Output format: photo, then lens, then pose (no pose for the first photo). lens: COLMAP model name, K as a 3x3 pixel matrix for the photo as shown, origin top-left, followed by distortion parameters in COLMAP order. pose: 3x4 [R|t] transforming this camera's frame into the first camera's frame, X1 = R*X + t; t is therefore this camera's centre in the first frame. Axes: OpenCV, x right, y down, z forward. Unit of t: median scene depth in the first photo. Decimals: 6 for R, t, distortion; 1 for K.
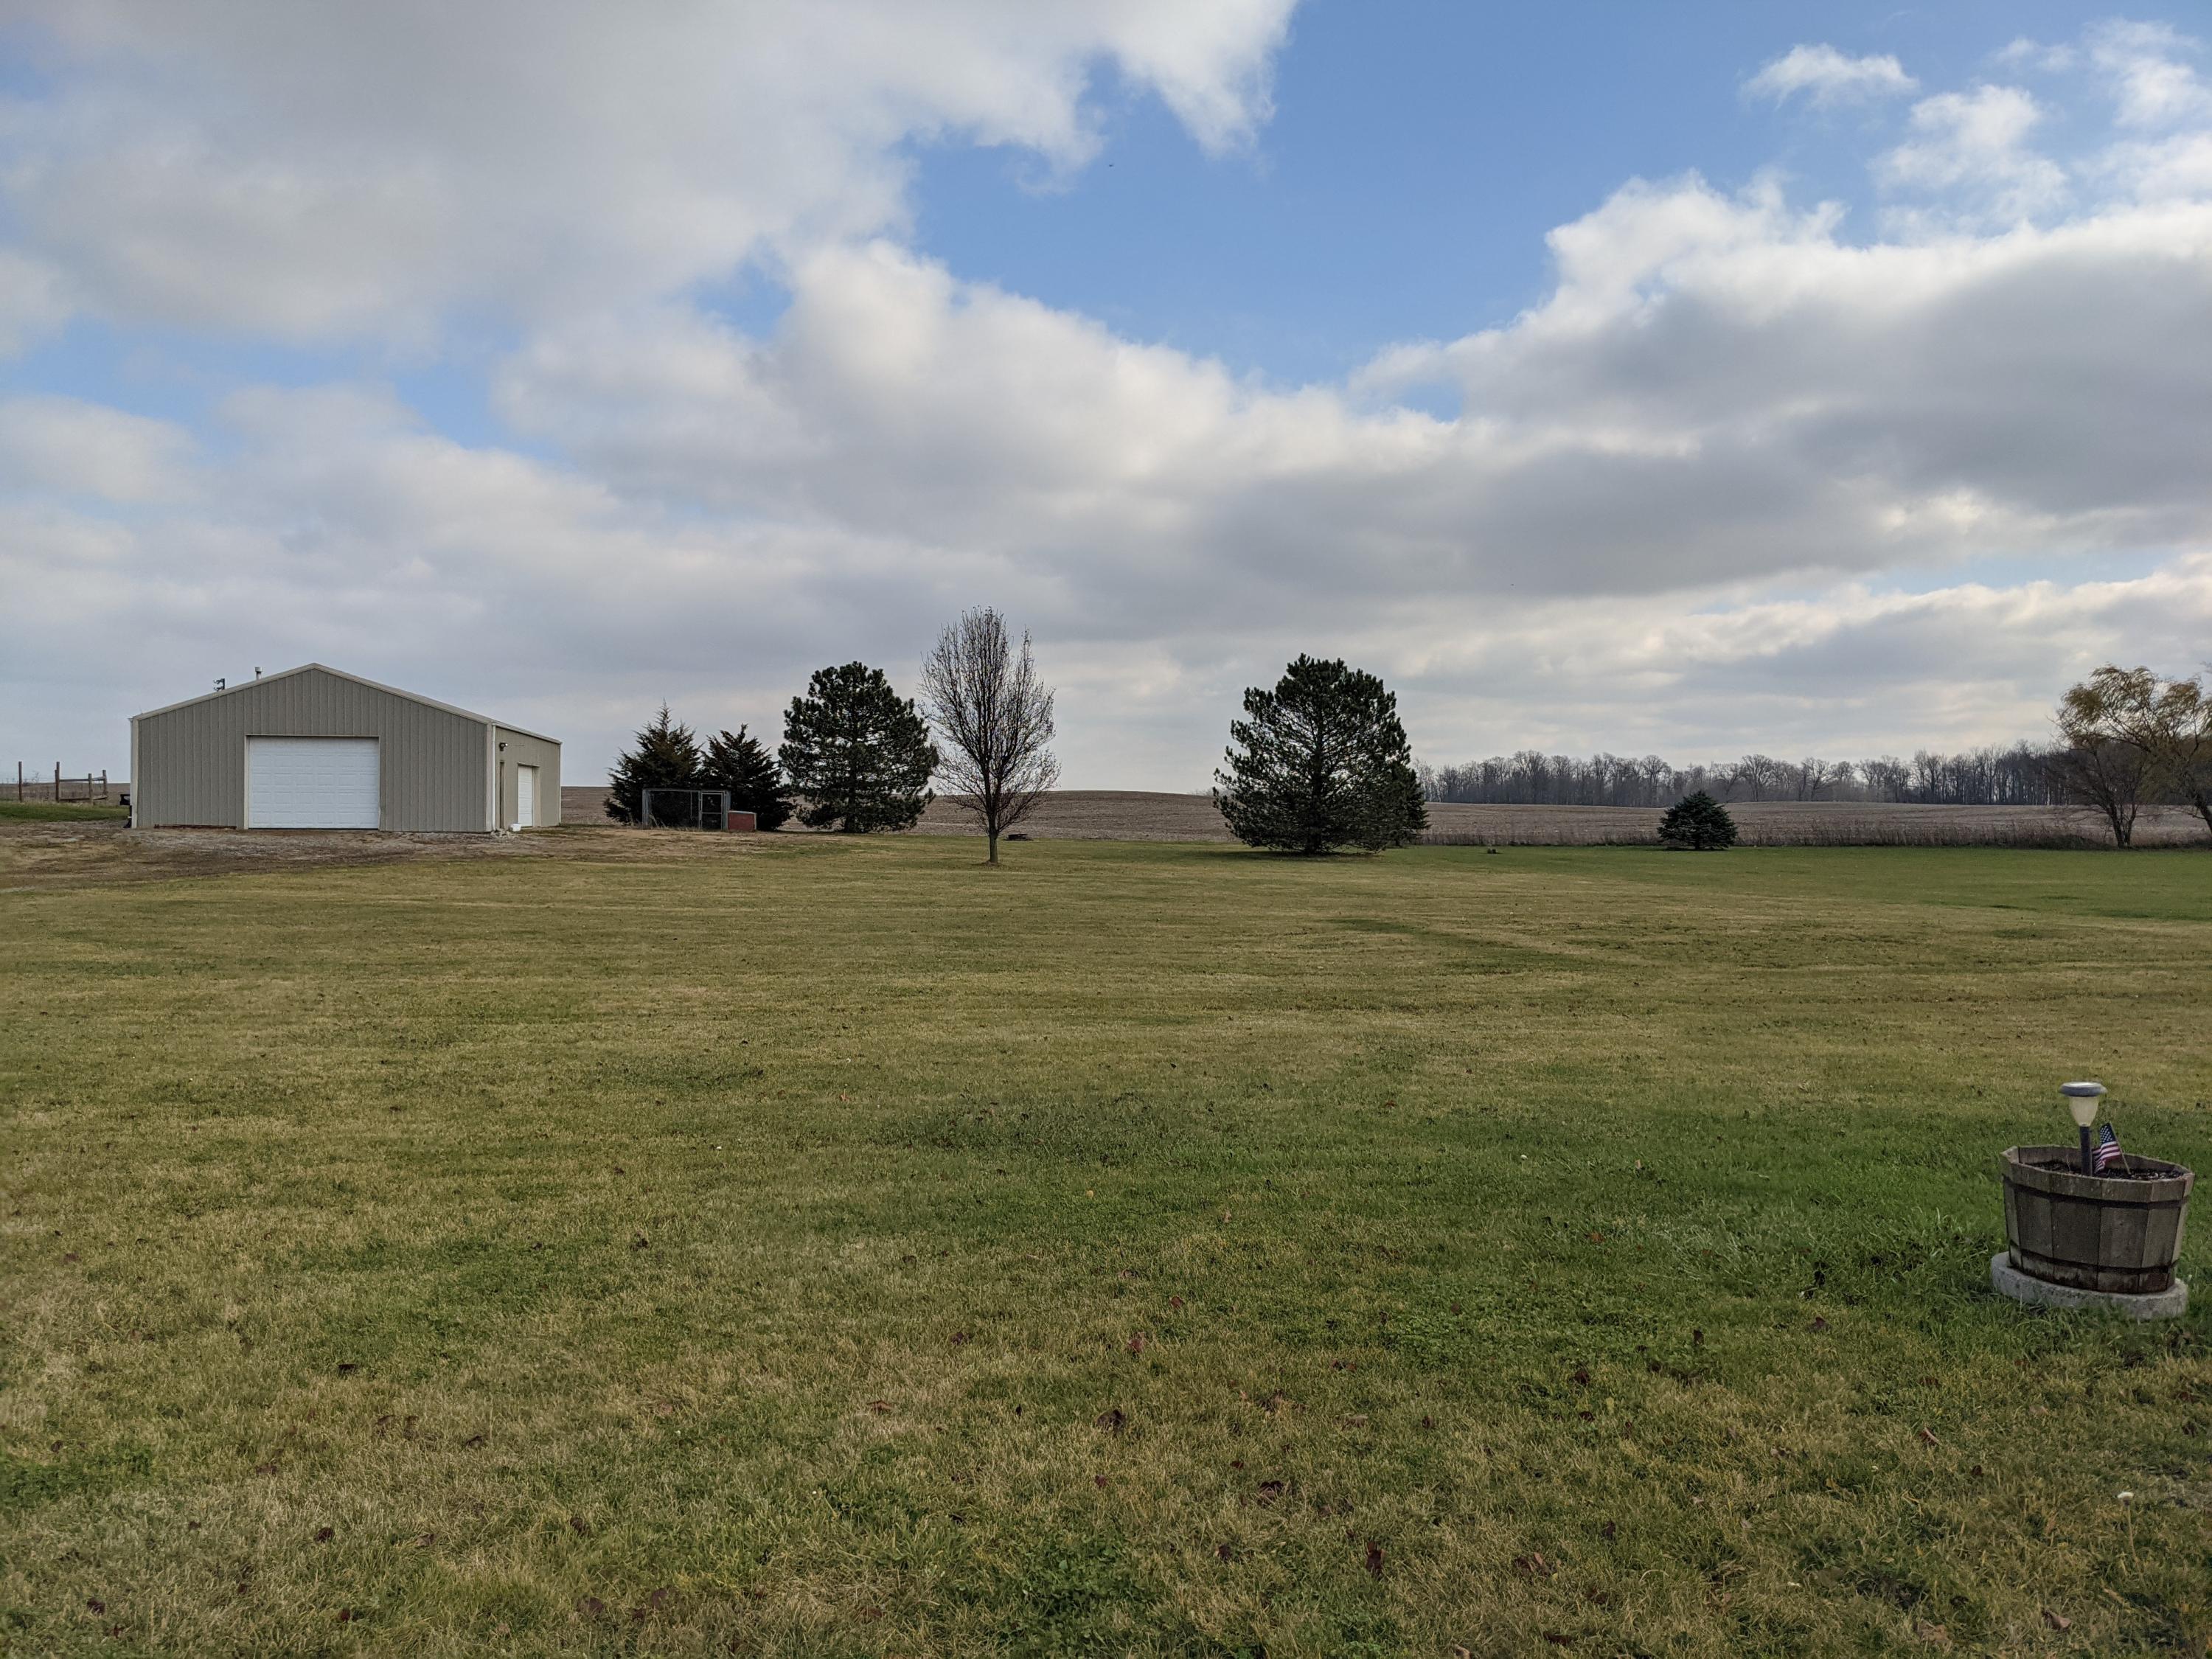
lens RADIAL K [[1847.7, 0, 1106.0], [0, 1847.7, 829.5], [0, 0, 1]] dist [0.092758, -0.175564]
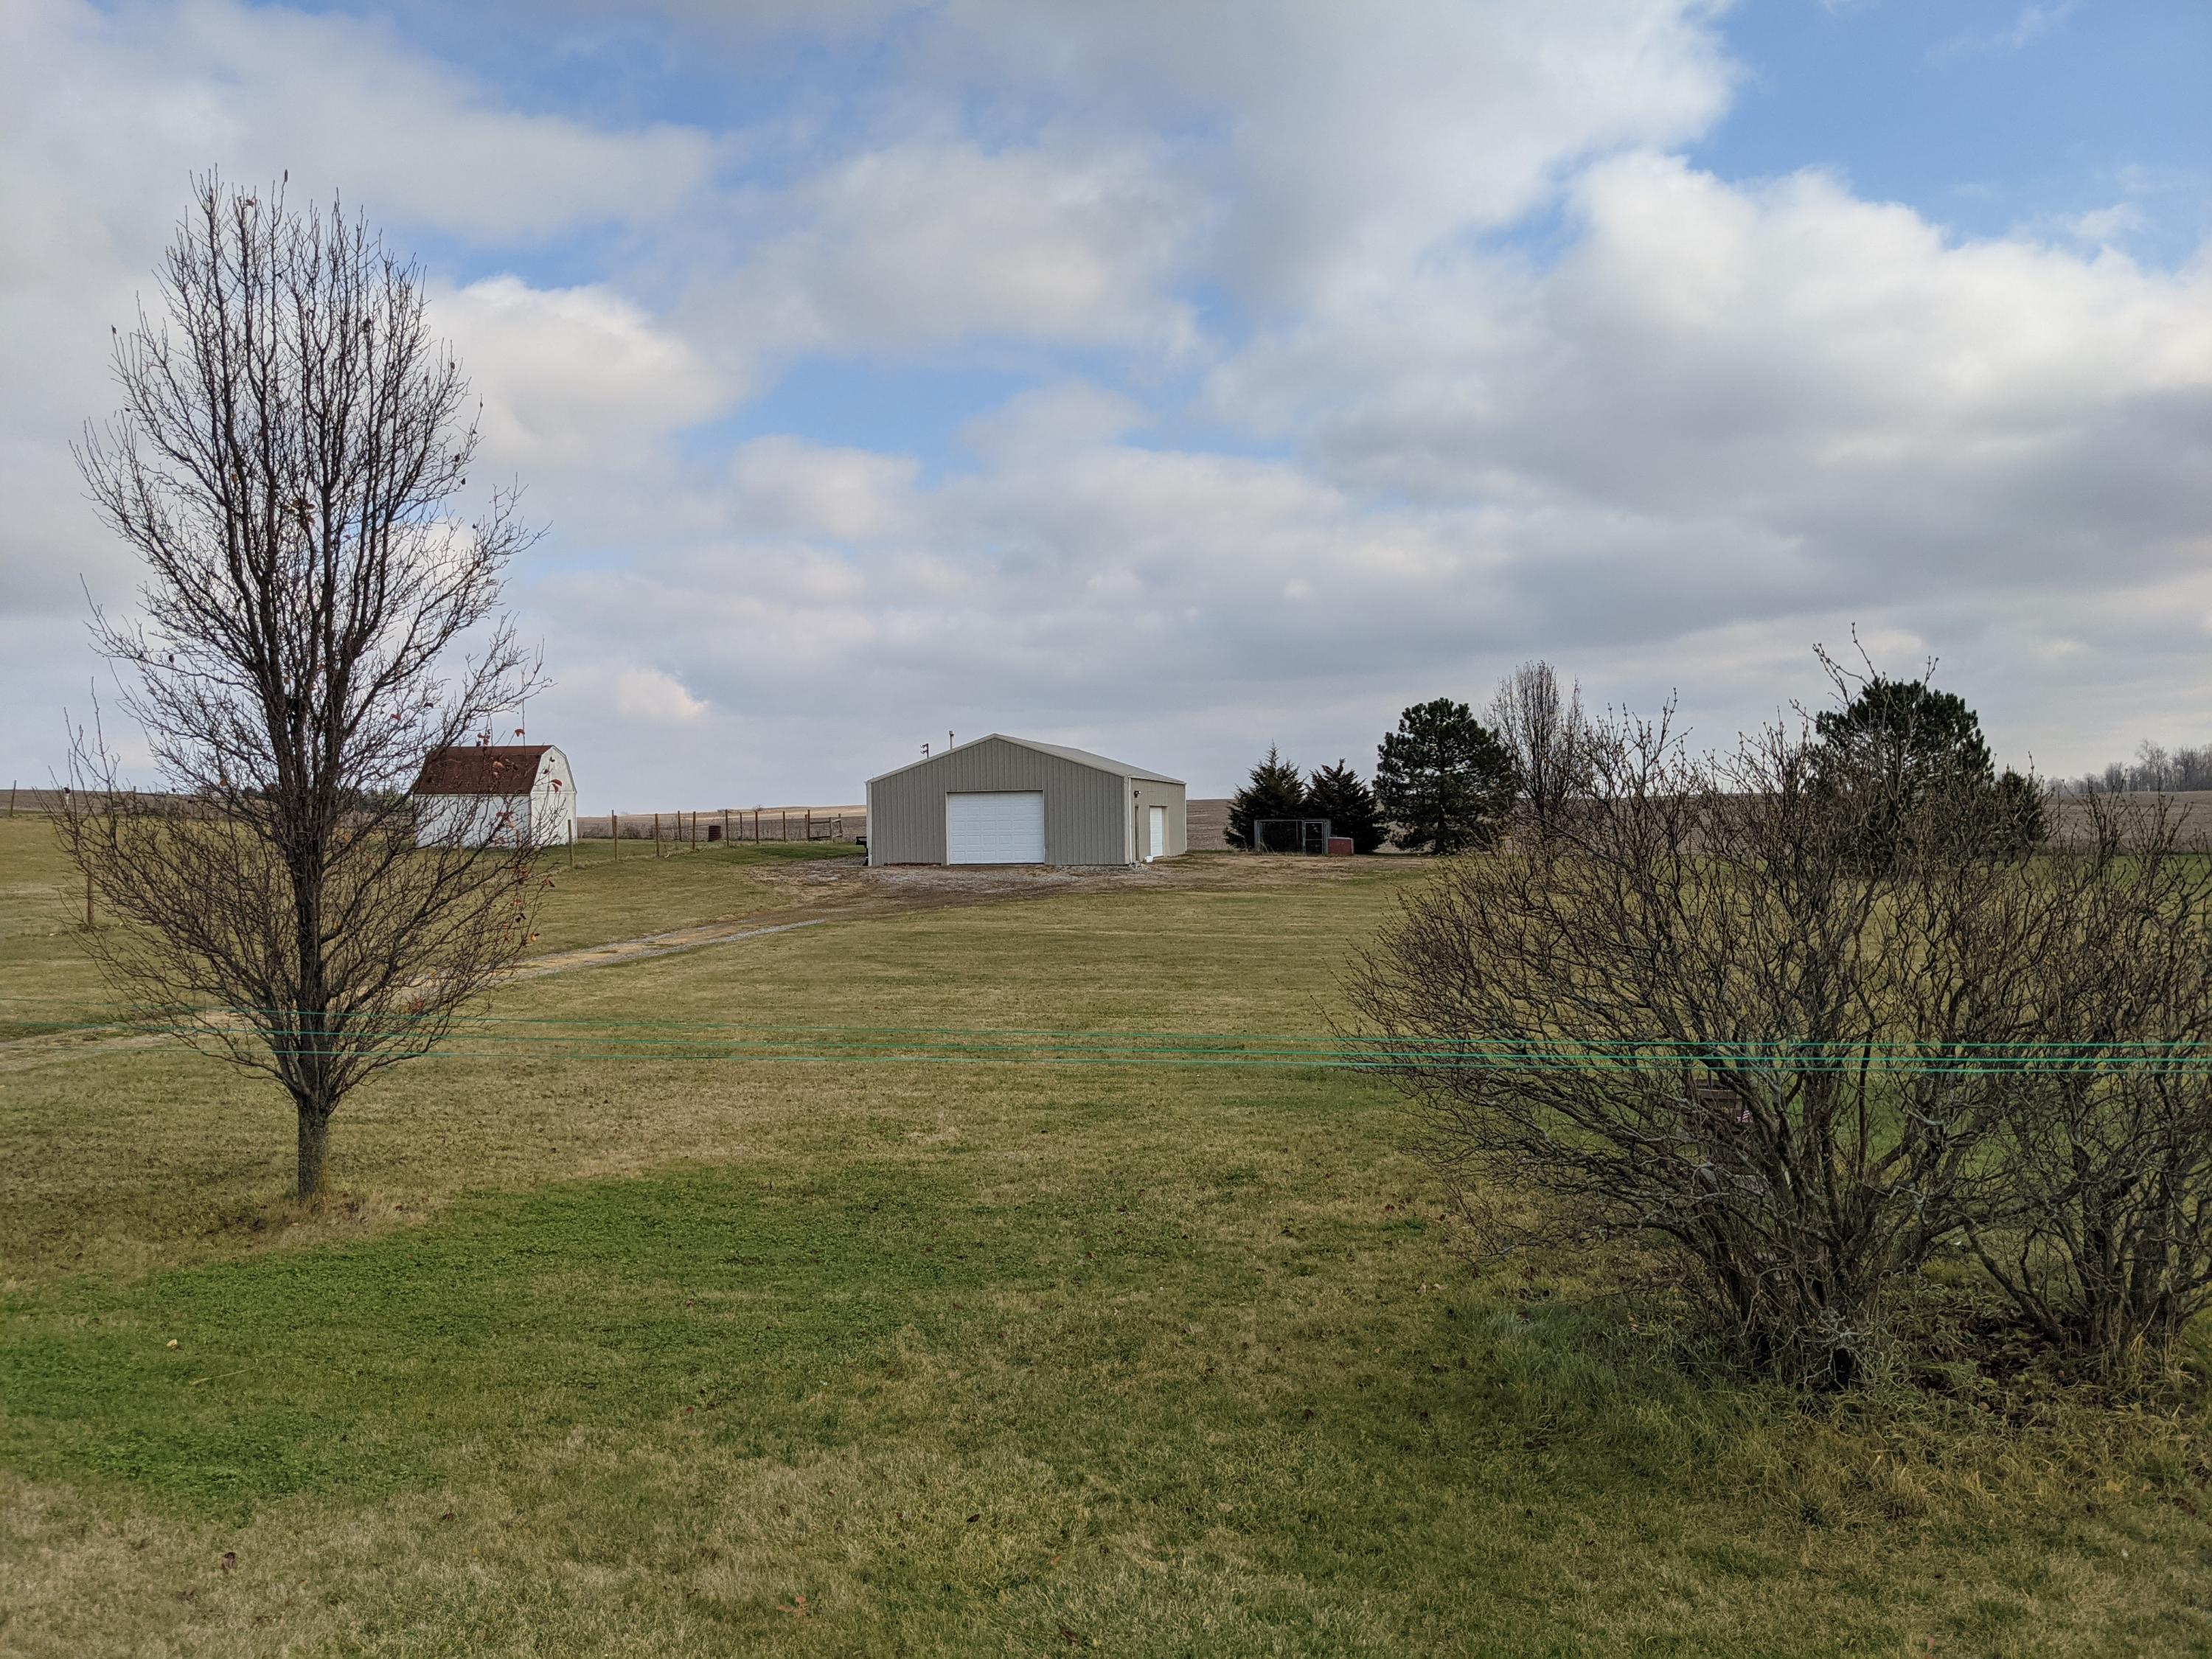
lens RADIAL K [[1847.7, 0, 1106.0], [0, 1847.7, 829.5], [0, 0, 1]] dist [0.092758, -0.175564]
pose [[0.943560, -0.017498, -0.330738, 0.051387], [0.016474, 0.999847, -0.005899, -0.013022], [0.330790, 0.000117, 0.943704, -0.134290]]
